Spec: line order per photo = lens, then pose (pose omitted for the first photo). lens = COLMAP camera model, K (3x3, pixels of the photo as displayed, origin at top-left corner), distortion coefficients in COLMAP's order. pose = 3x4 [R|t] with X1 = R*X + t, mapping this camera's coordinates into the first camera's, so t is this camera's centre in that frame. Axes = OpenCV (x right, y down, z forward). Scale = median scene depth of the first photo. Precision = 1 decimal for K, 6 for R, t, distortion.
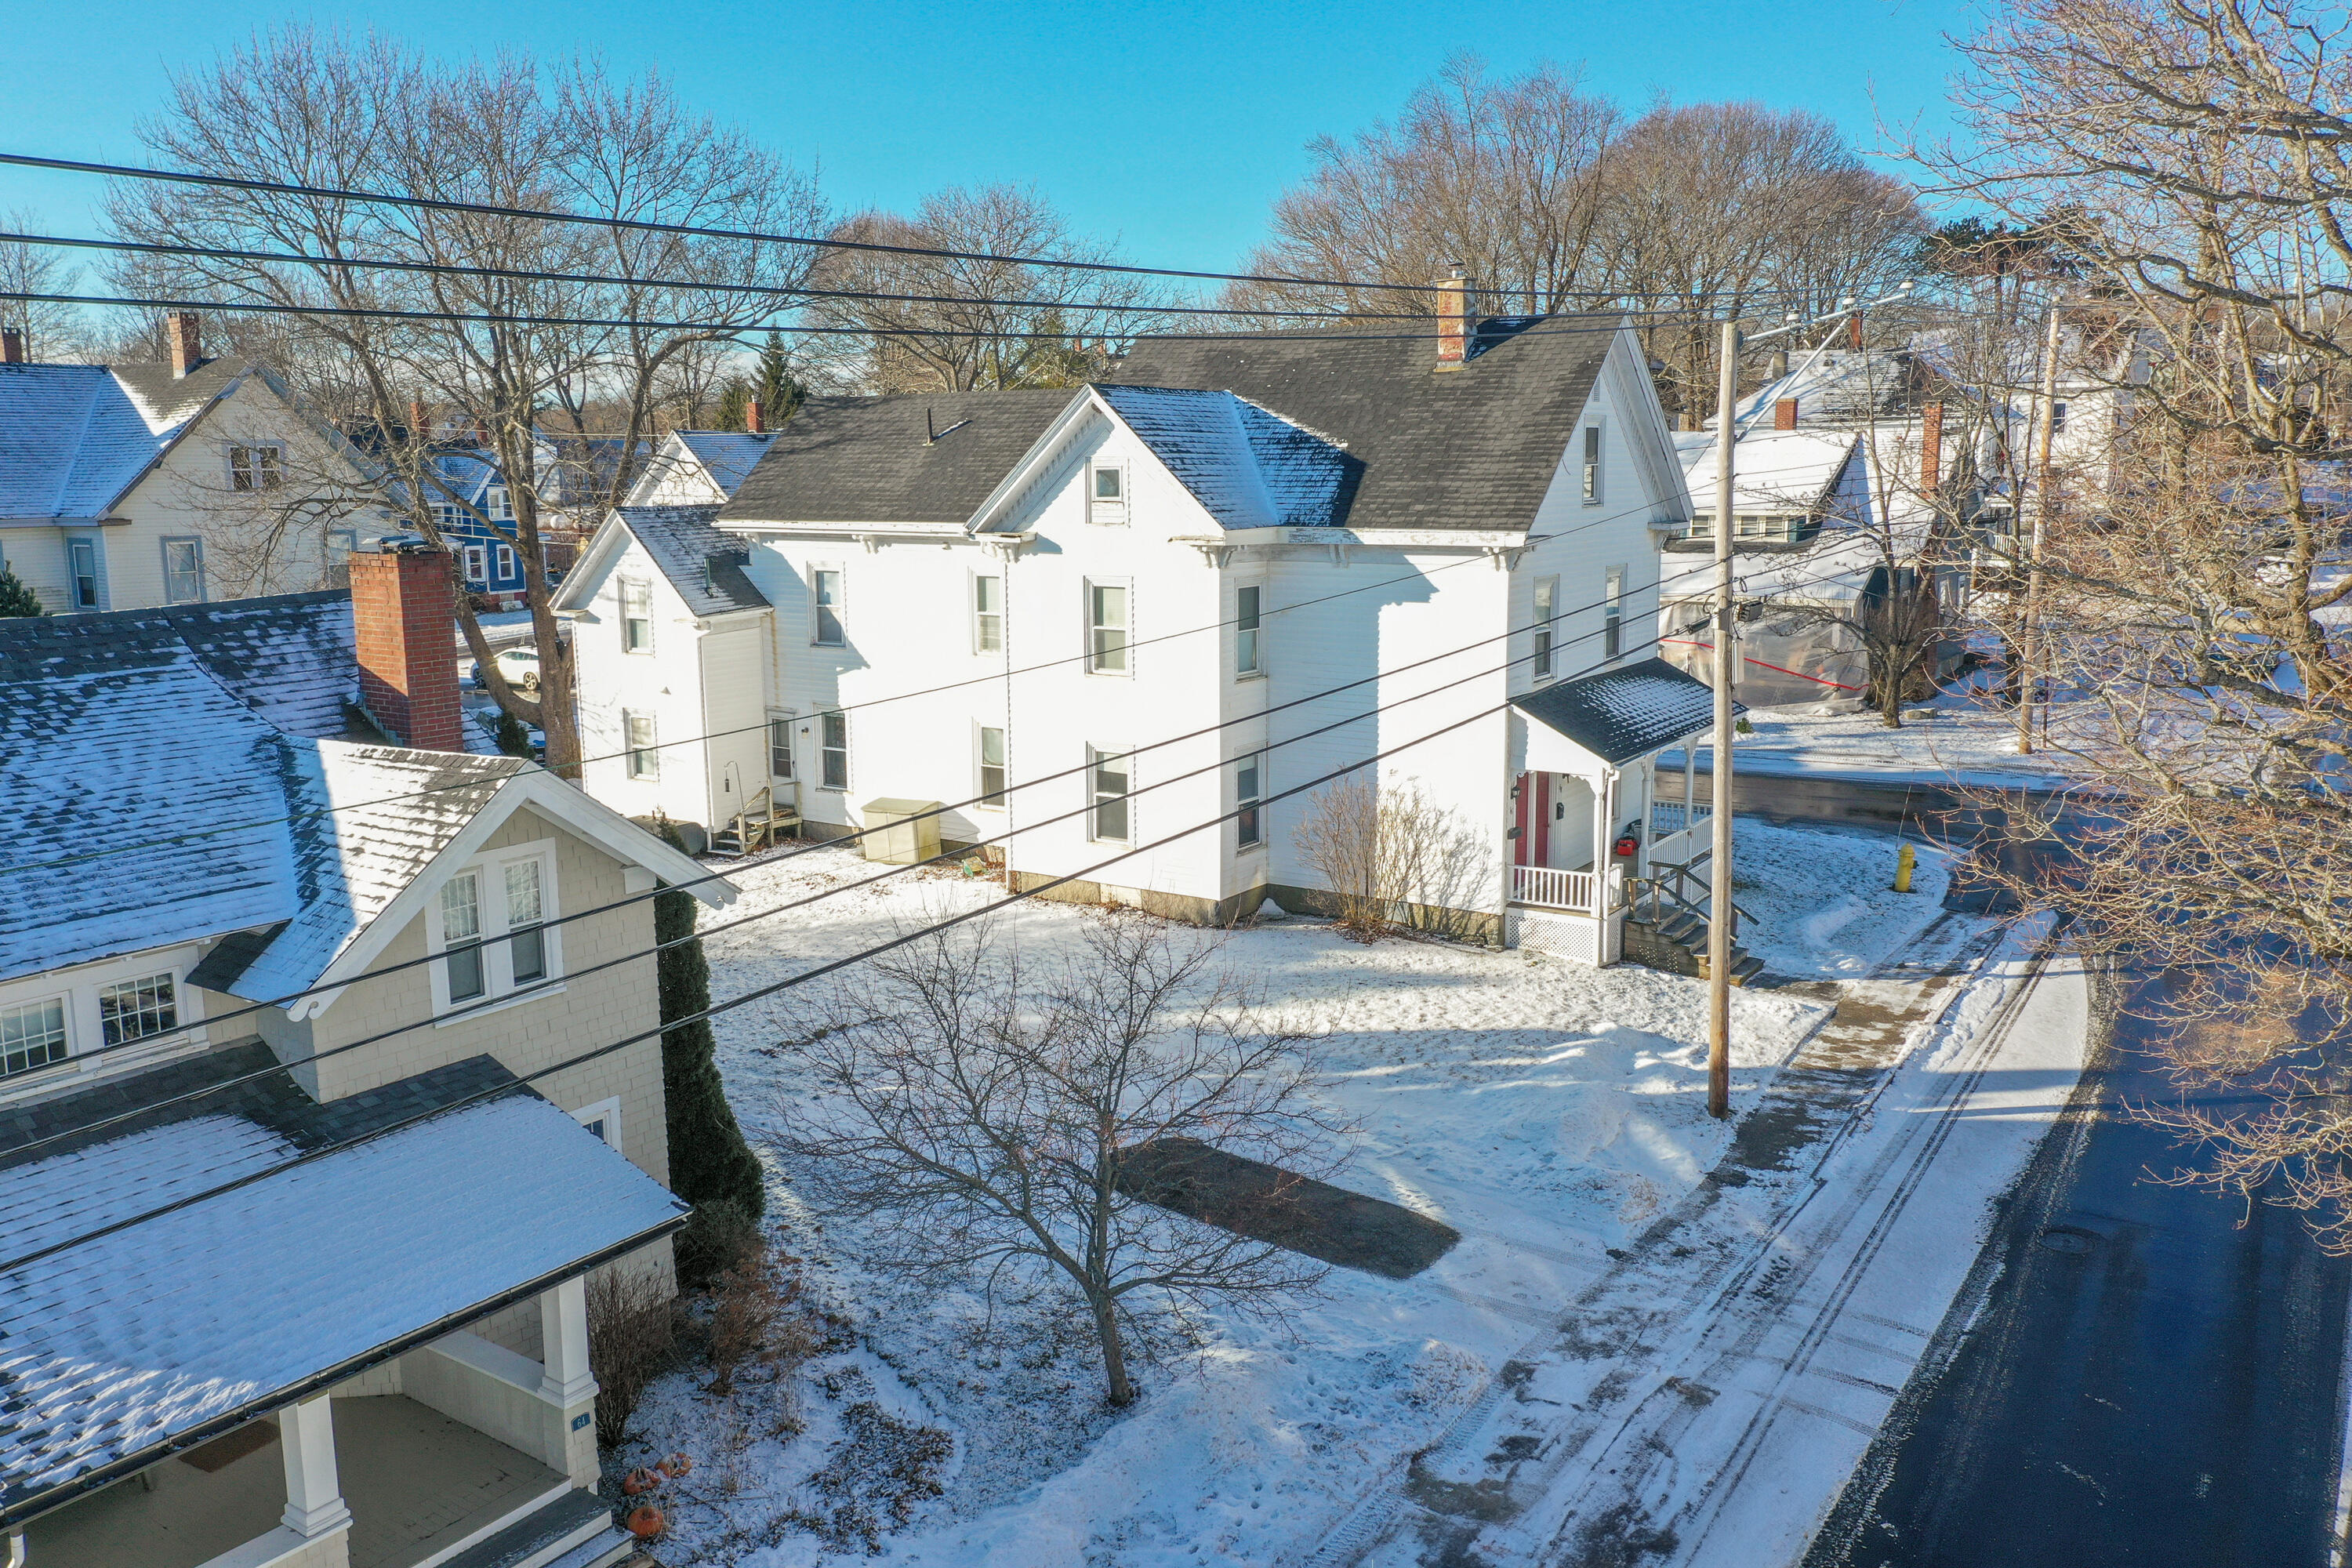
lens RADIAL K [[1855.2, 0, 1162.8], [0, 1855.2, 777.1], [0, 0, 1]] dist [-0.006986, 0.013669]
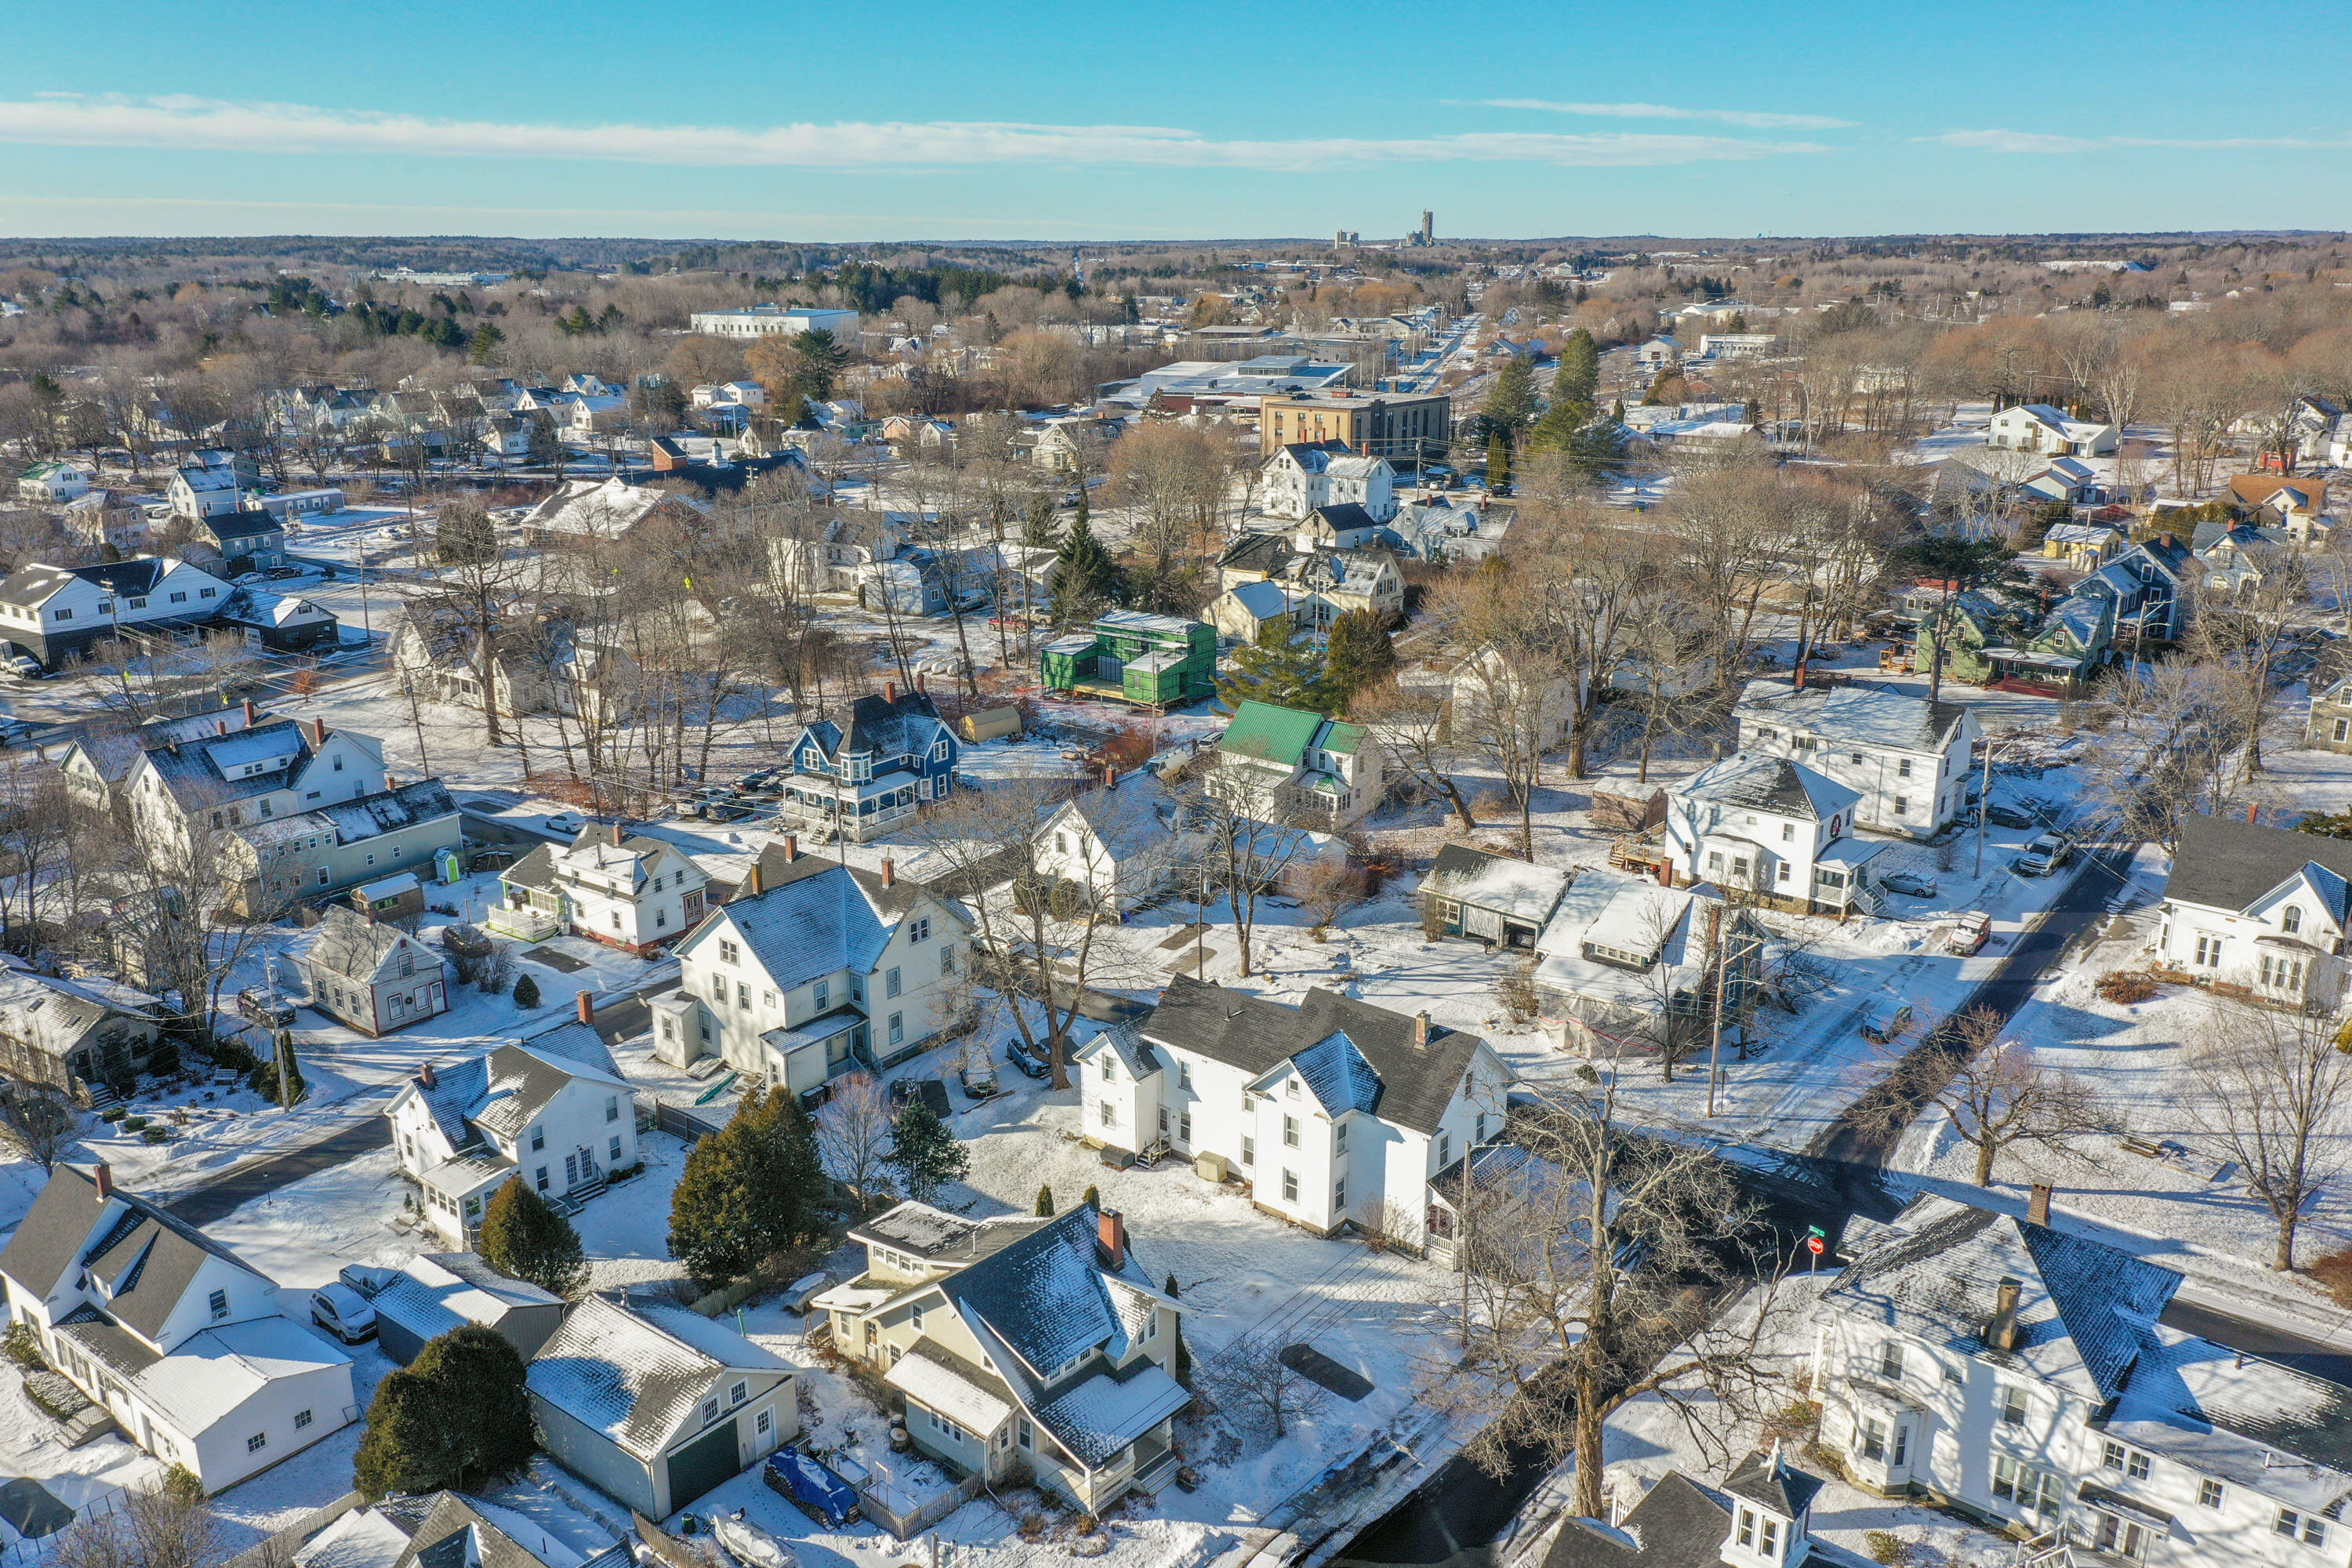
lens RADIAL K [[1855.2, 0, 1176.4], [0, 1855.2, 795.2], [0, 0, 1]] dist [-0.006986, 0.013669]
pose [[0.993448, 0.043696, -0.105605, 0.074169], [-0.030084, 0.991418, 0.127220, -0.984842], [0.110258, -0.123209, 0.986237, -1.818753]]
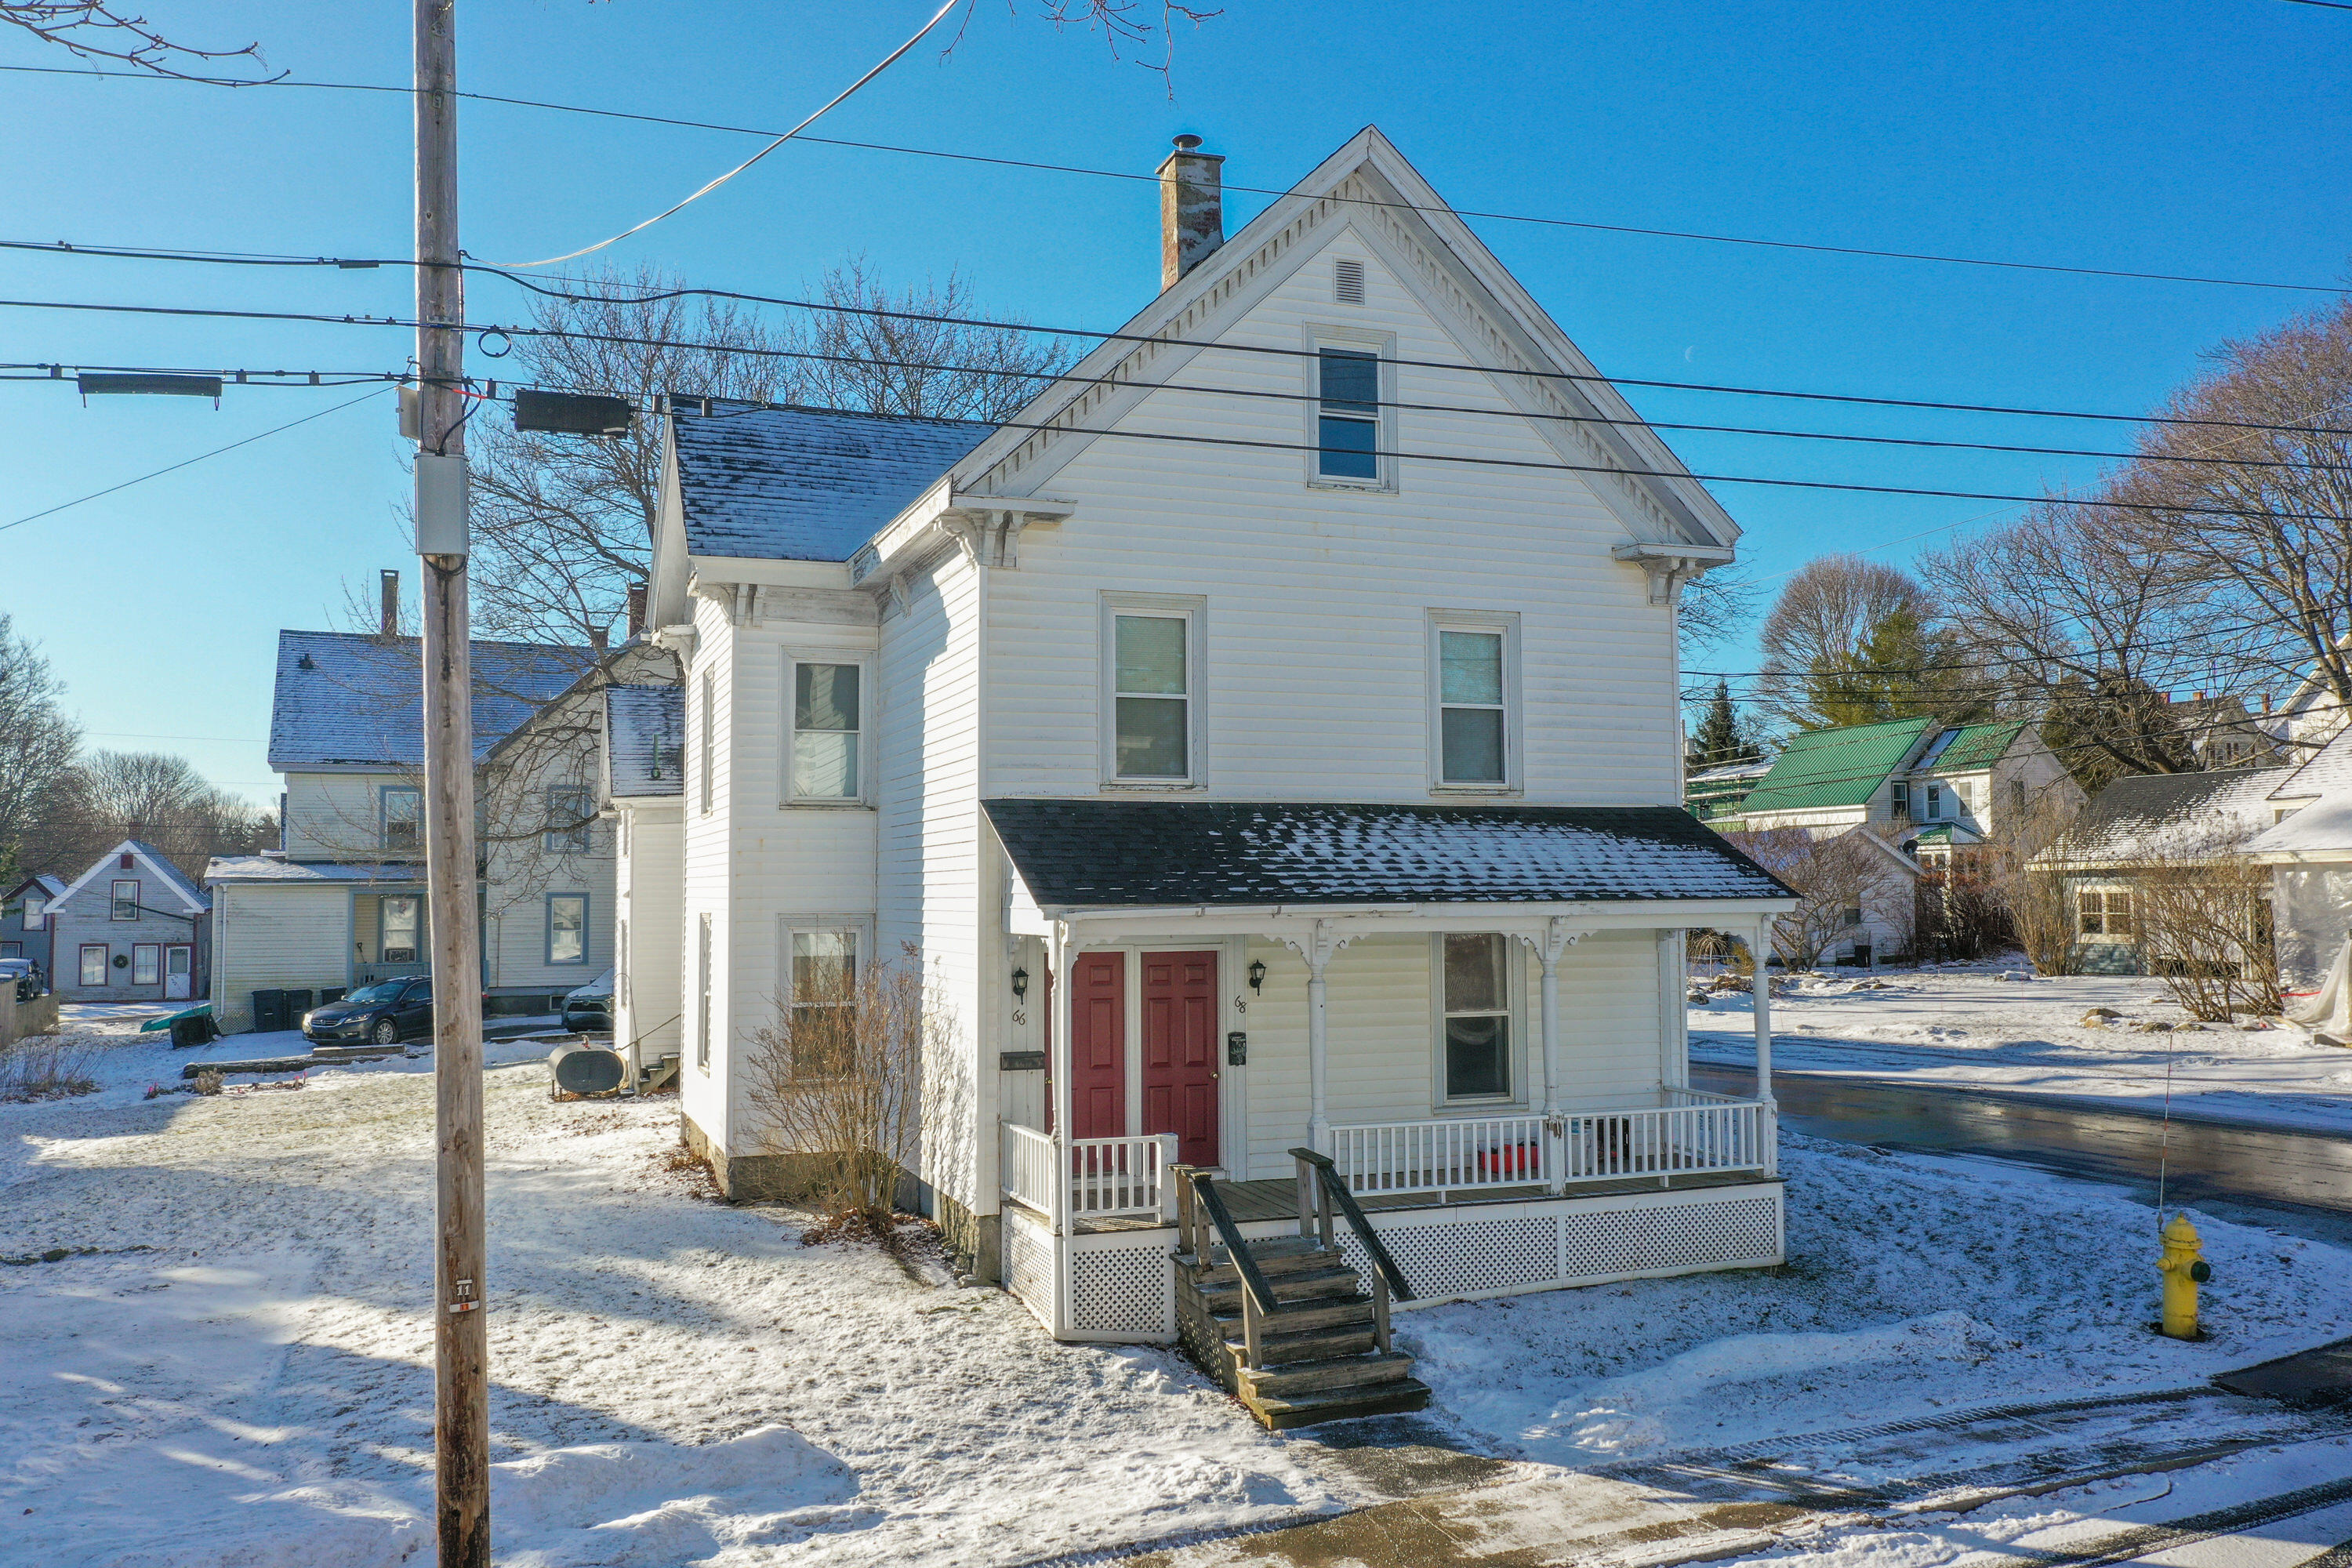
lens RADIAL K [[1855.2, 0, 1186.9], [0, 1855.2, 787.7], [0, 0, 1]] dist [-0.006986, 0.013669]
pose [[0.812123, -0.029023, -0.582765, 0.533986], [-0.101682, 0.976440, -0.190329, 0.049495], [0.574559, 0.213827, 0.790038, 0.593155]]
